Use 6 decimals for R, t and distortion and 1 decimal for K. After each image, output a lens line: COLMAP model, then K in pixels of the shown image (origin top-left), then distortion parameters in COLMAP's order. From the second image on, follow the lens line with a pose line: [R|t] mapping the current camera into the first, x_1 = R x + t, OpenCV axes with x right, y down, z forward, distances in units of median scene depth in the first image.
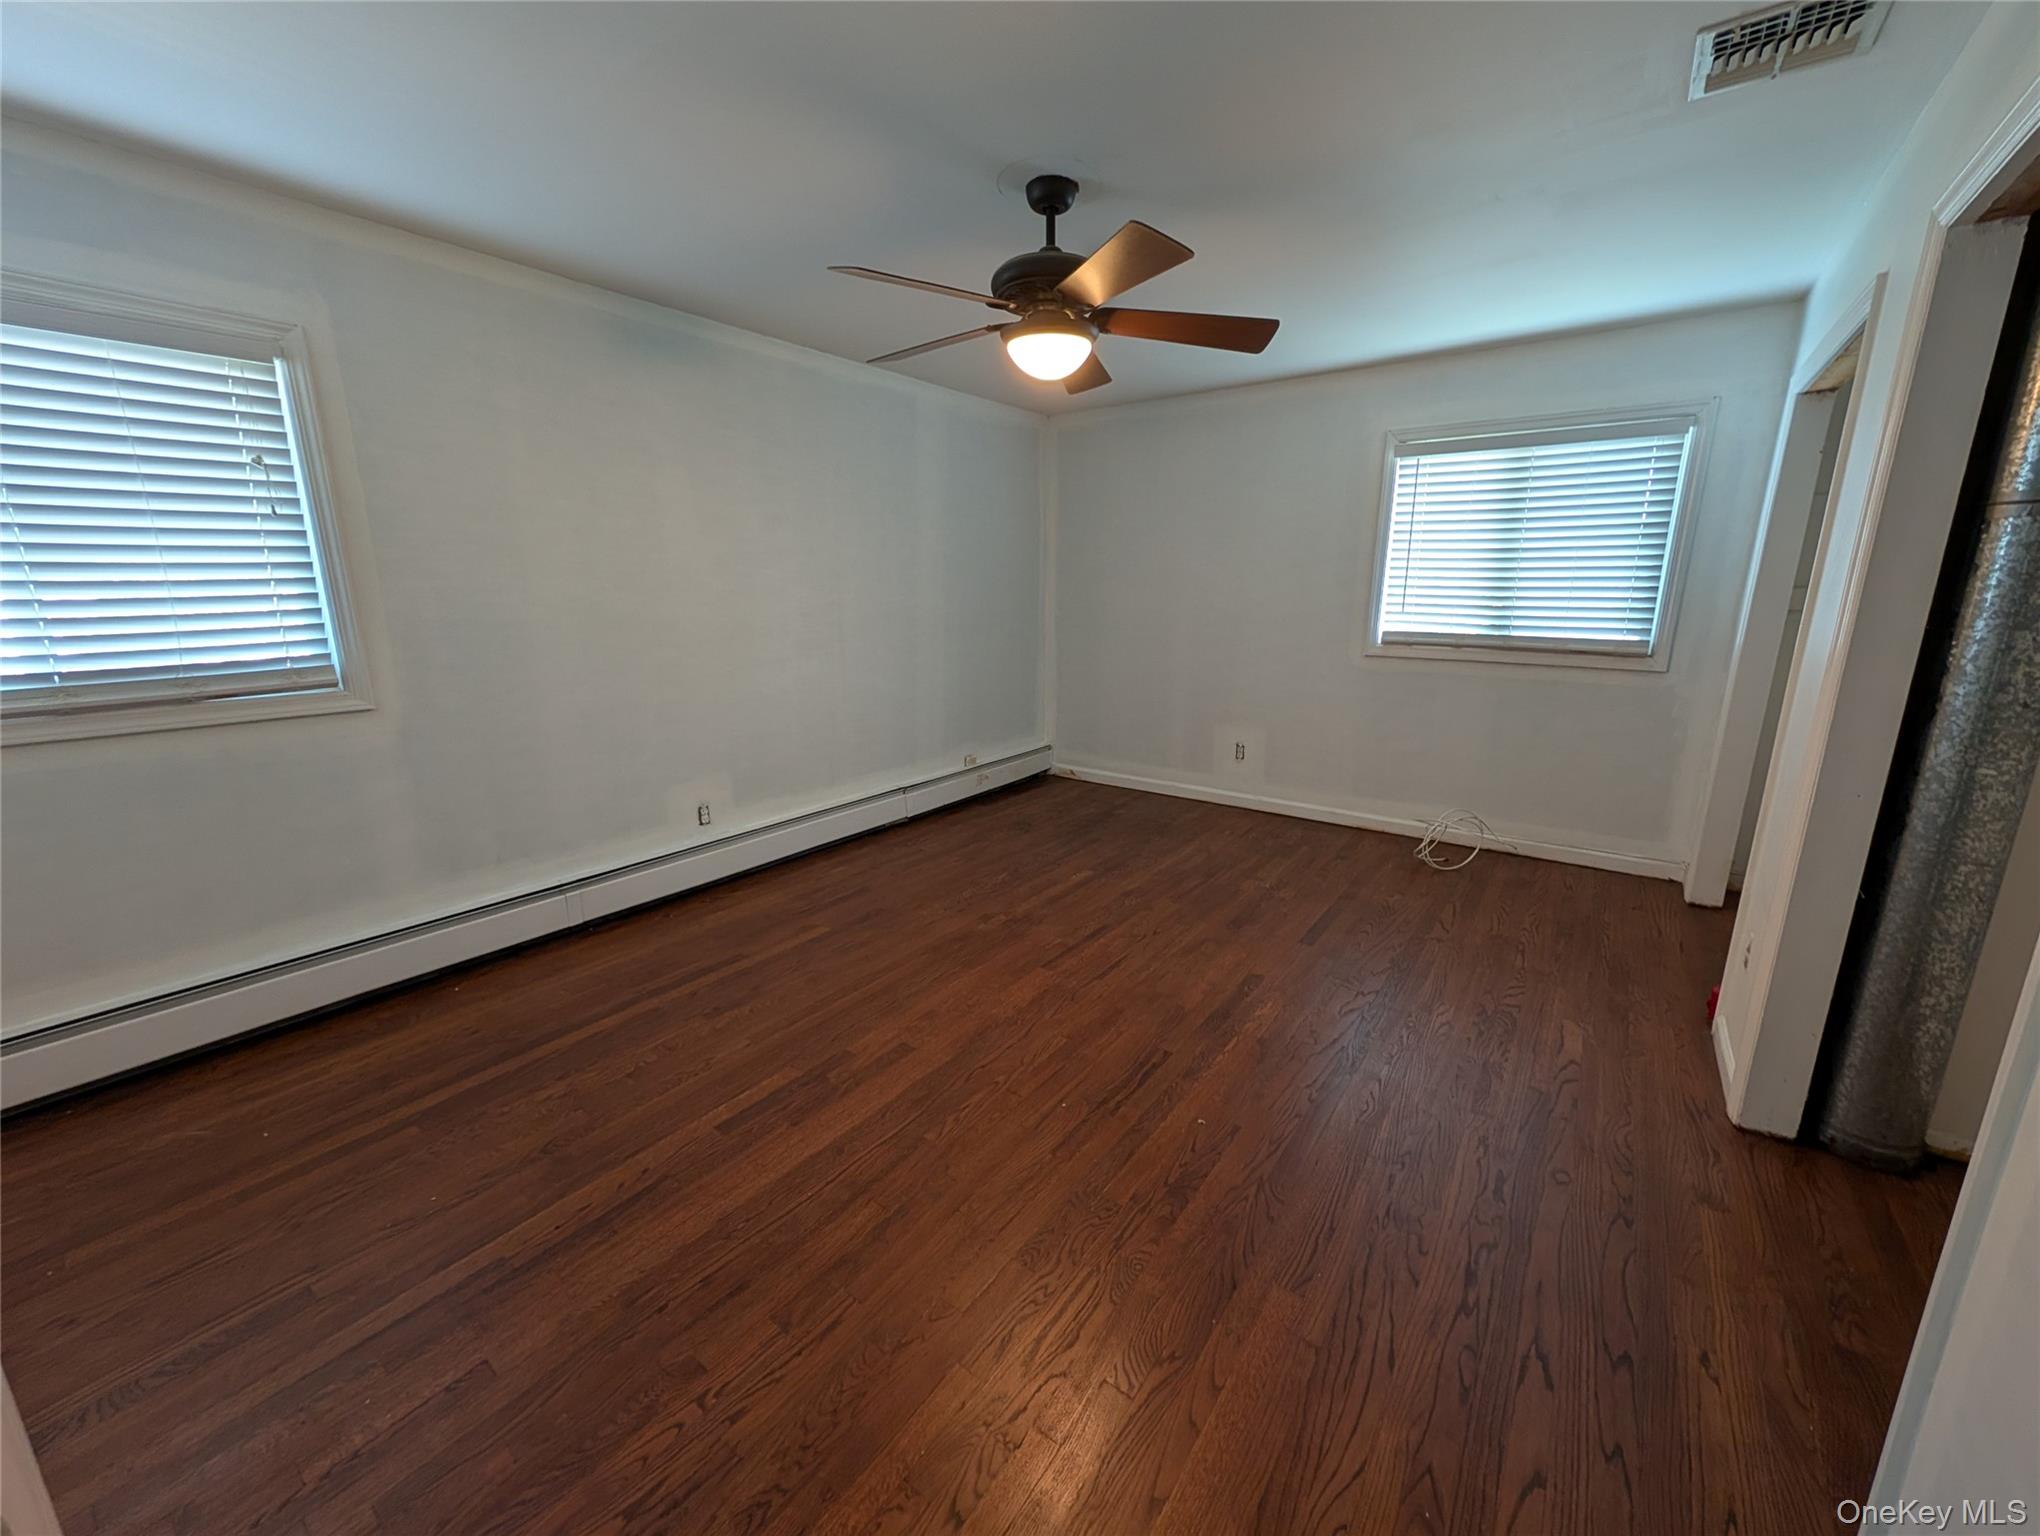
lens RADIAL K [[790.0, 0, 1020.3], [0, 790.0, 767.9], [0, 0, 1]] dist [0.002962, 0.000503]
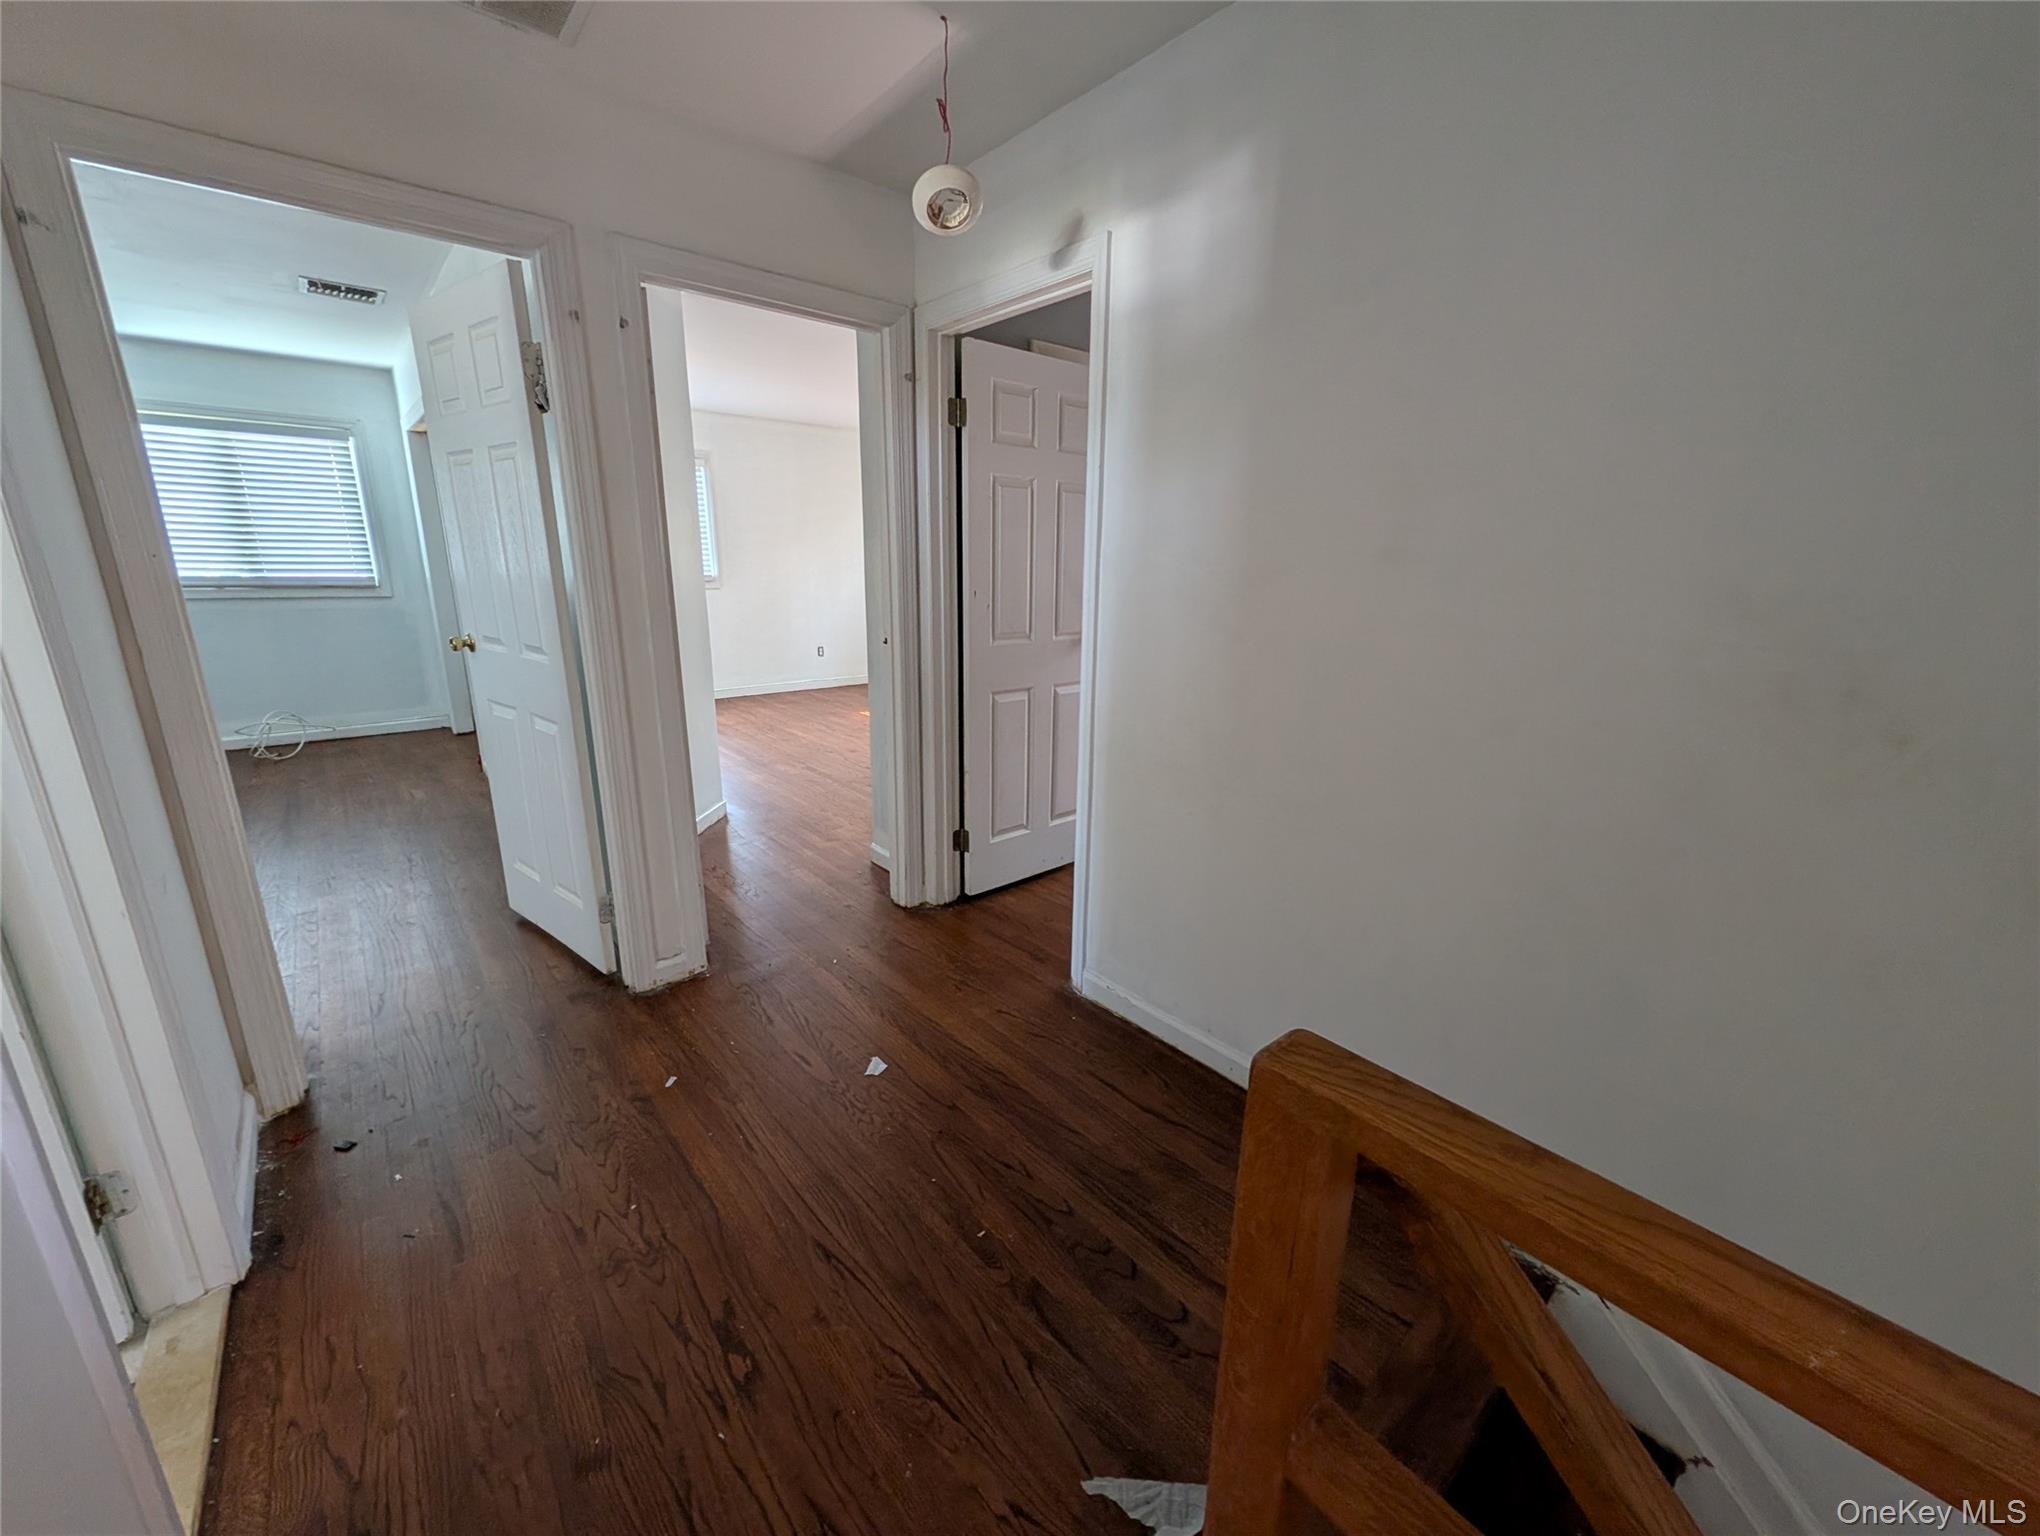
lens RADIAL K [[790.0, 0, 1015.3], [0, 790.0, 760.1], [0, 0, 1]] dist [0.002962, 0.000503]
pose [[0.217371, -0.257723, 0.941450, -0.460575], [0.195745, 0.956429, 0.216628, 0.087196], [-0.956260, 0.137196, 0.258348, -0.521176]]
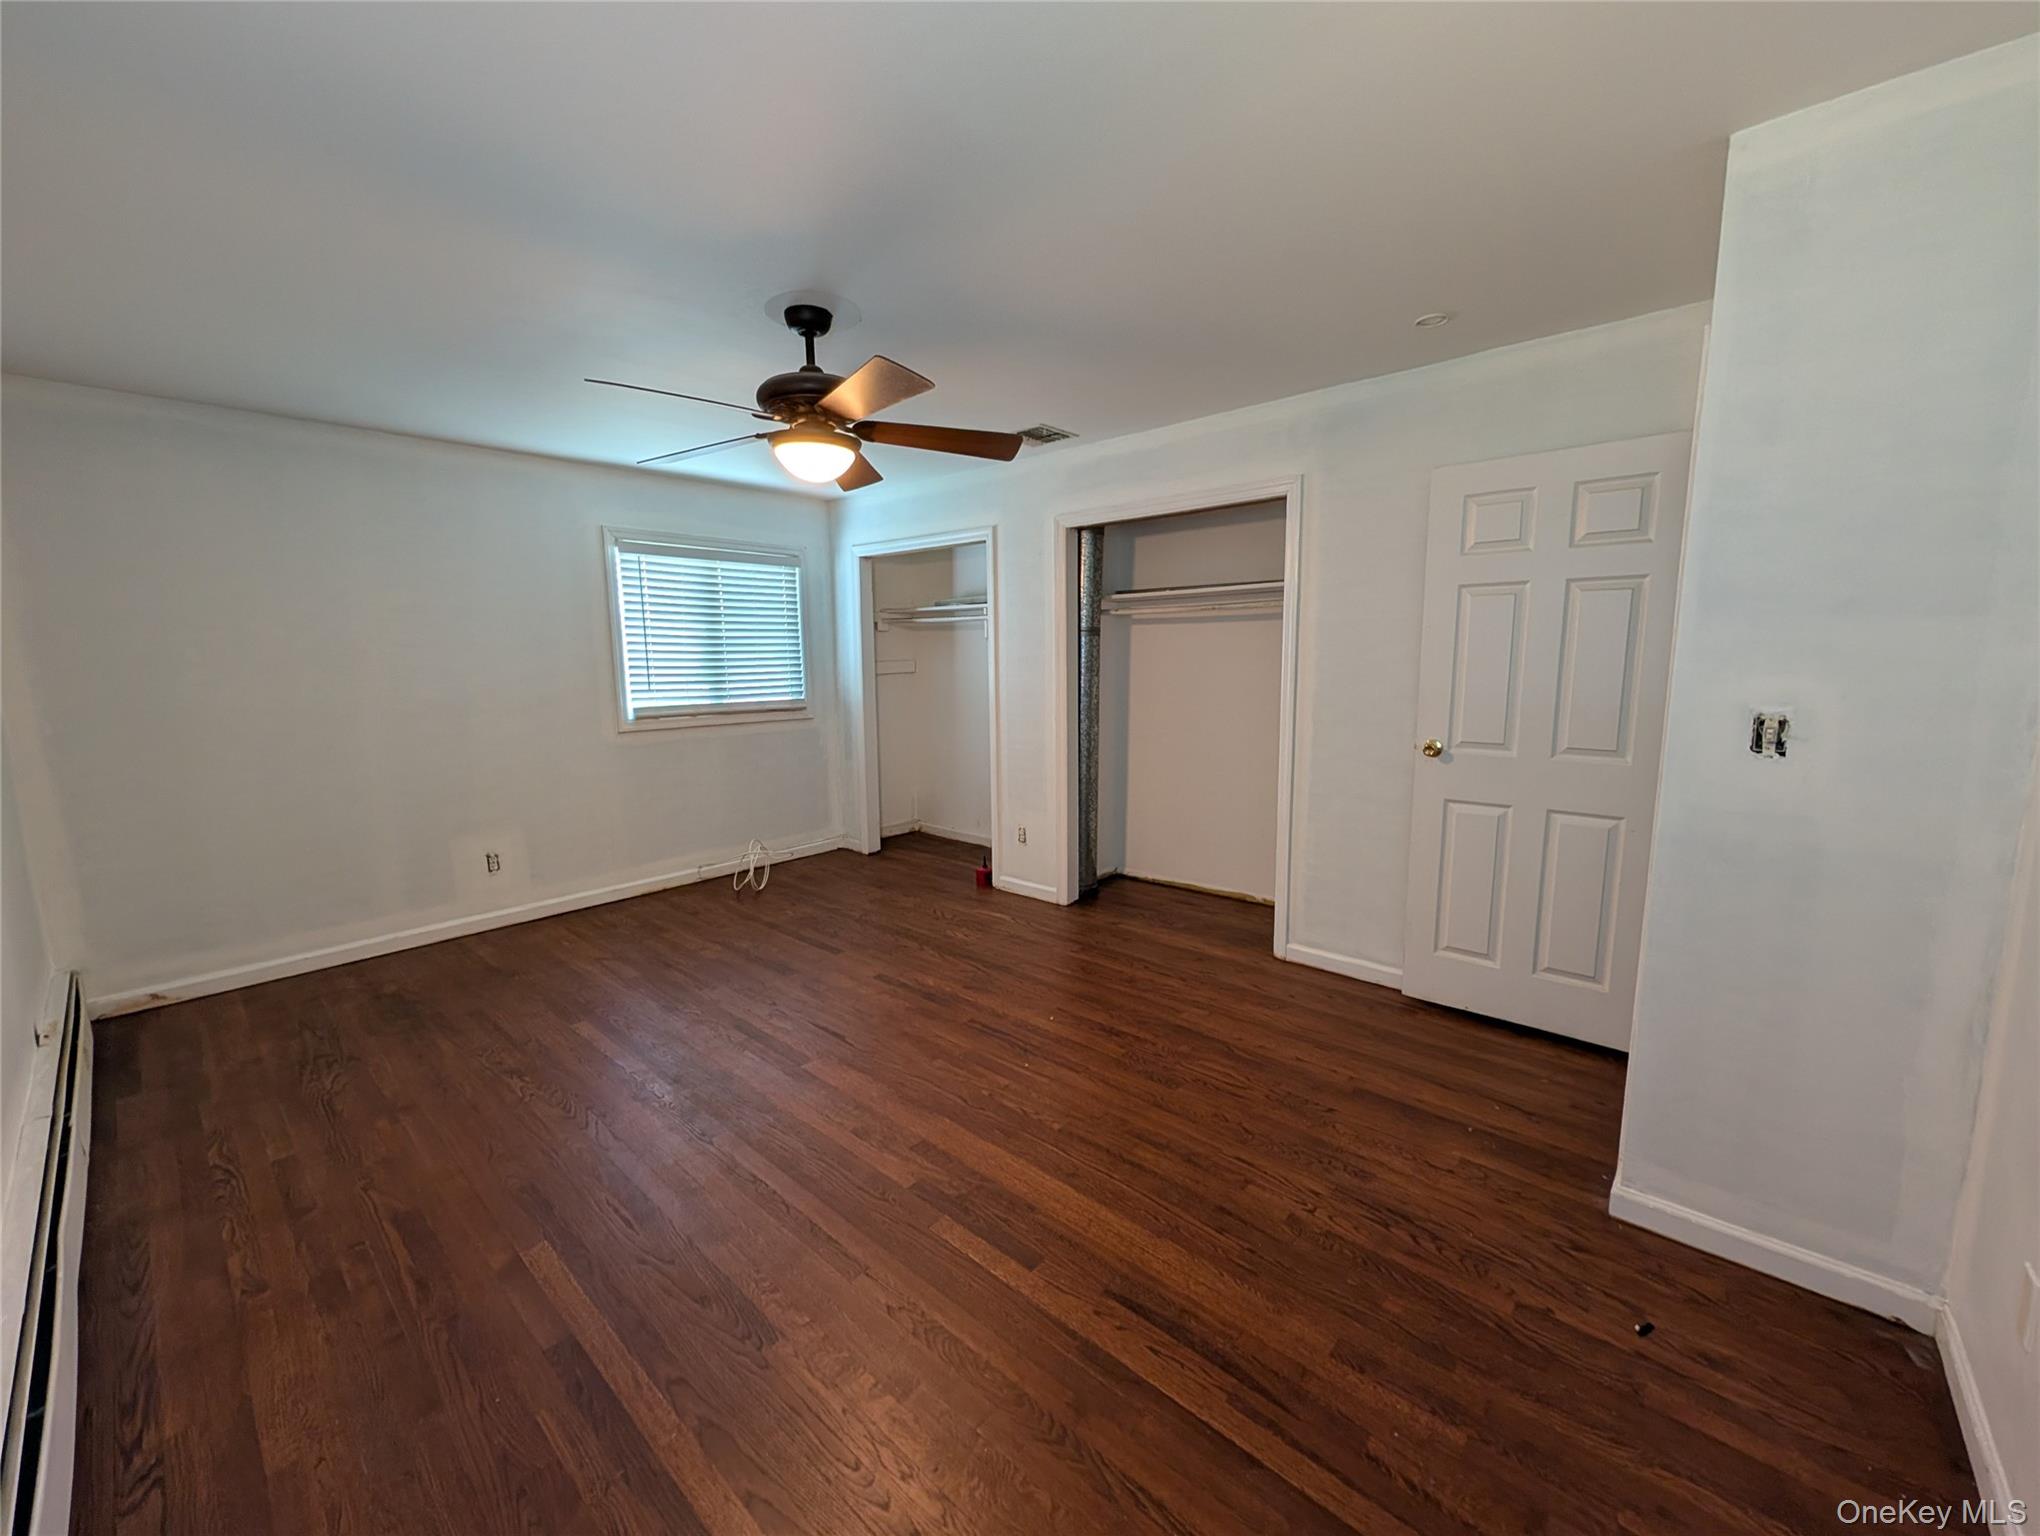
lens RADIAL K [[790.0, 0, 1034.7], [0, 790.0, 770.4], [0, 0, 1]] dist [0.002962, 0.000503]
pose [[0.071122, -0.147813, 0.986455, -0.682883], [0.237967, 0.962917, 0.127128, -0.116256], [-0.968666, 0.225702, 0.103659, 0.447600]]
